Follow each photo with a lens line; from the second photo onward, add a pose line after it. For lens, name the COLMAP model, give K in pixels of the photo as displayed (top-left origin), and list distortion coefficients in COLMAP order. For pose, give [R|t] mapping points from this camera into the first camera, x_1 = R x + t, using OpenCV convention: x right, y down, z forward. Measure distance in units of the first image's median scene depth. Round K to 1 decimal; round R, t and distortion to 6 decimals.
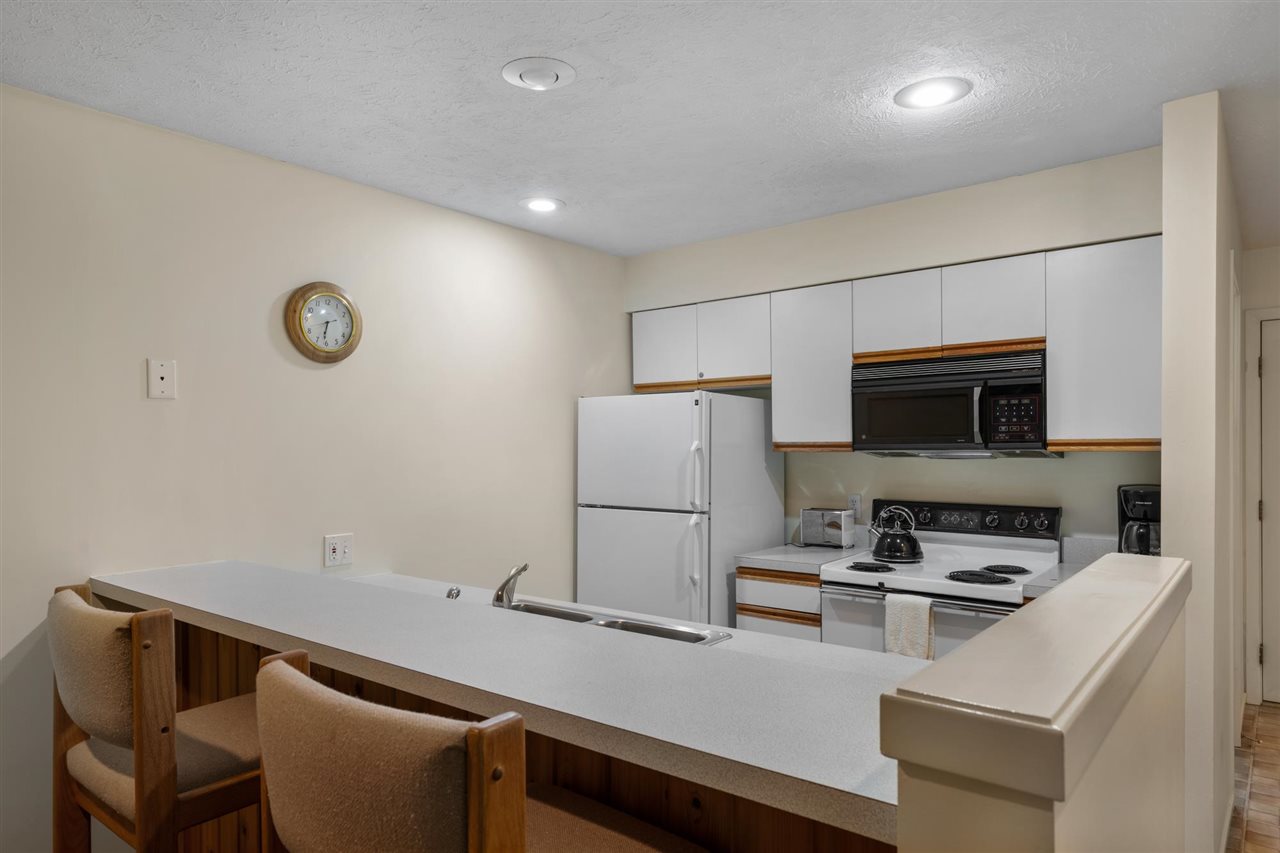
lens RADIAL K [[777.2, 0, 638.1], [0, 777.2, 452.5], [0, 0, 1]] dist [0.002615, 0.001315]
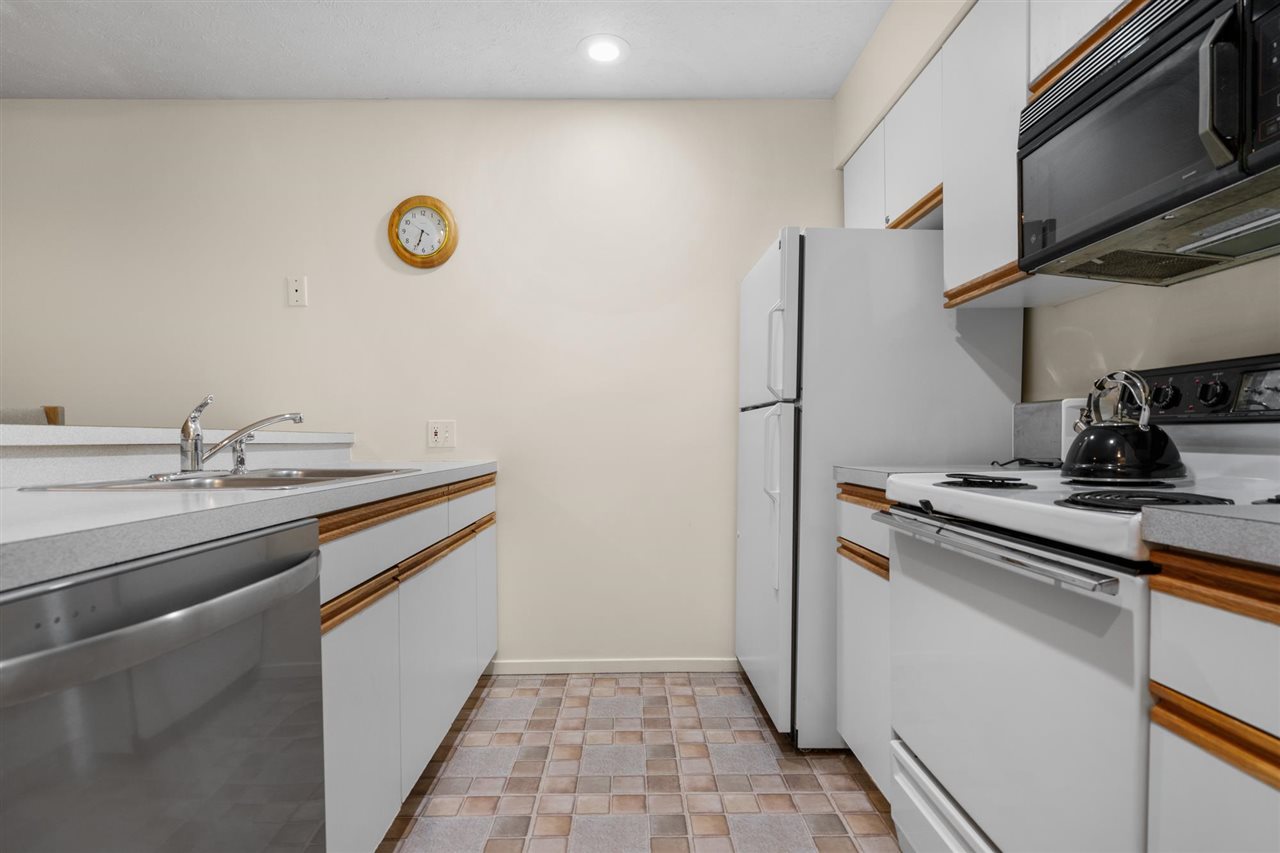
lens RADIAL K [[674.5, 0, 621.3], [0, 674.5, 456.1], [0, 0, 1]] dist [0.025054, -0.000027]
pose [[0.635708, 0.023361, -0.771576, 0.498046], [-0.004459, 0.999636, 0.026591, 0.119732], [0.771917, -0.013464, 0.635581, 0.529802]]
